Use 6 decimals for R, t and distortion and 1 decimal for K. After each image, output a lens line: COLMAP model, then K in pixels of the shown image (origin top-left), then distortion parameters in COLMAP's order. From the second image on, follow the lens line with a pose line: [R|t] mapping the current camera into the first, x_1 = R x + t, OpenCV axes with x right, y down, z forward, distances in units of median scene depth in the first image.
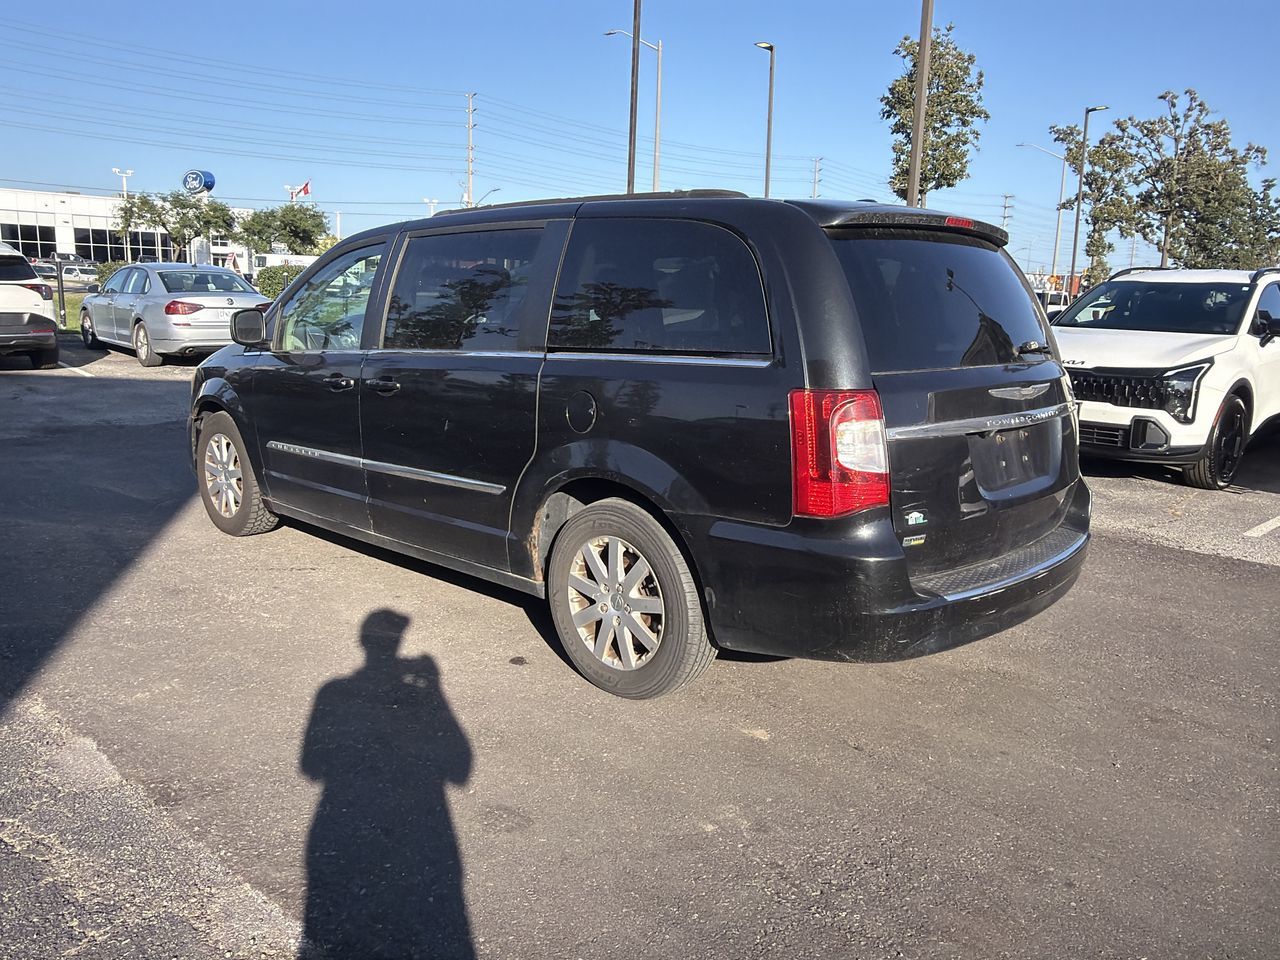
lens RADIAL K [[990.3, 0, 644.4], [0, 990.3, 477.7], [0, 0, 1]] dist [0.001356, -0.000880]
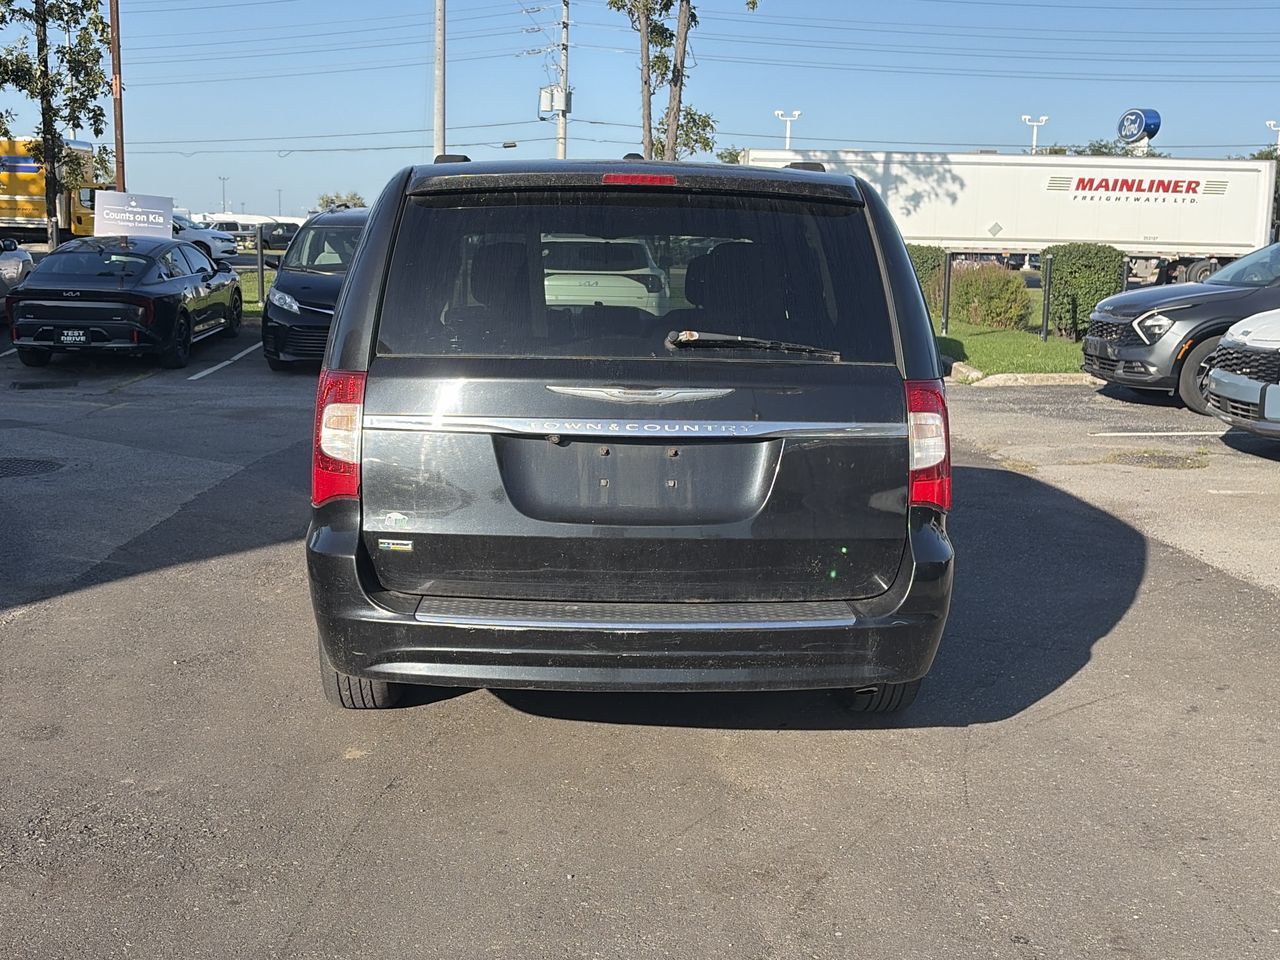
lens RADIAL K [[1528.9, 0, 636.1], [0, 1528.9, 482.3], [0, 0, 1]] dist [0.097688, -0.208934]
pose [[0.720359, 0.089526, -0.687800, 0.802221], [-0.129517, 0.991555, -0.006585, -0.006229], [0.681402, 0.093825, 0.725871, 0.090256]]
